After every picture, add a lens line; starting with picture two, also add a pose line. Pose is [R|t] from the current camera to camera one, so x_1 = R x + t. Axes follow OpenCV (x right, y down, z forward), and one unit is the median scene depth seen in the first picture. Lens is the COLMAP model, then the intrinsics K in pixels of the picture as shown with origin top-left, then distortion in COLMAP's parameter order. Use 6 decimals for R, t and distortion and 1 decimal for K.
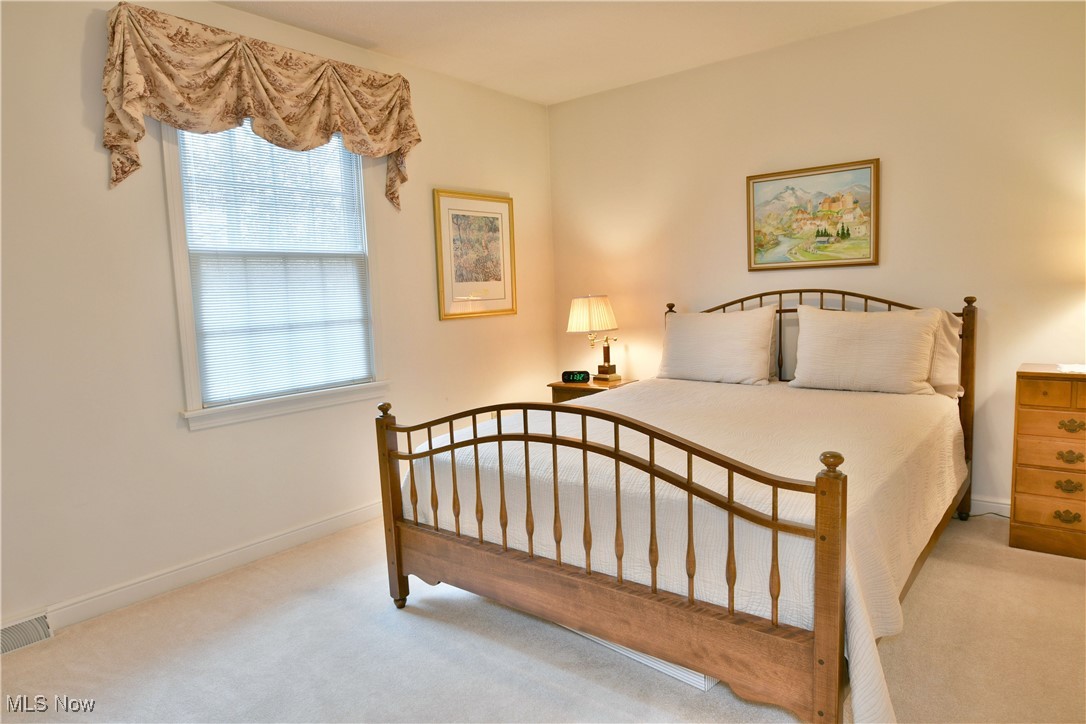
lens RADIAL K [[684.9, 0, 551.8], [0, 684.9, 357.7], [0, 0, 1]] dist [-0.010697, -0.005820]
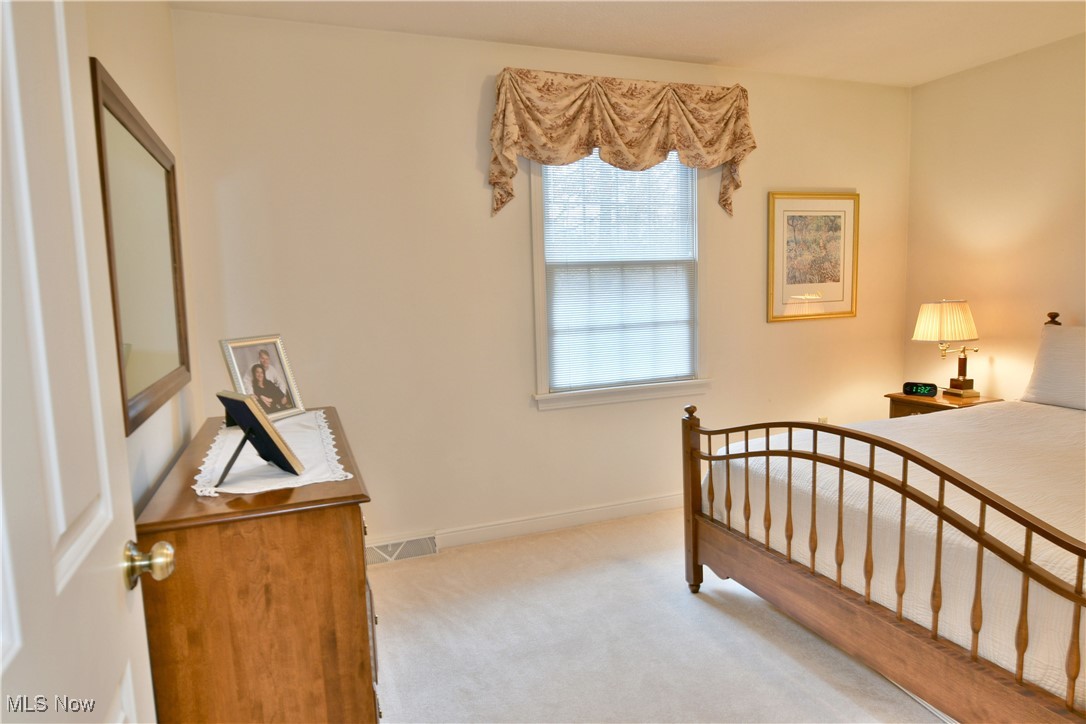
lens RADIAL K [[684.9, 0, 532.5], [0, 684.9, 360.2], [0, 0, 1]] dist [-0.010697, -0.005820]
pose [[0.859856, 0.067962, -0.505993, 0.084028], [-0.053347, 0.997635, 0.043341, -0.039010], [0.507741, -0.010274, 0.861448, -0.070671]]
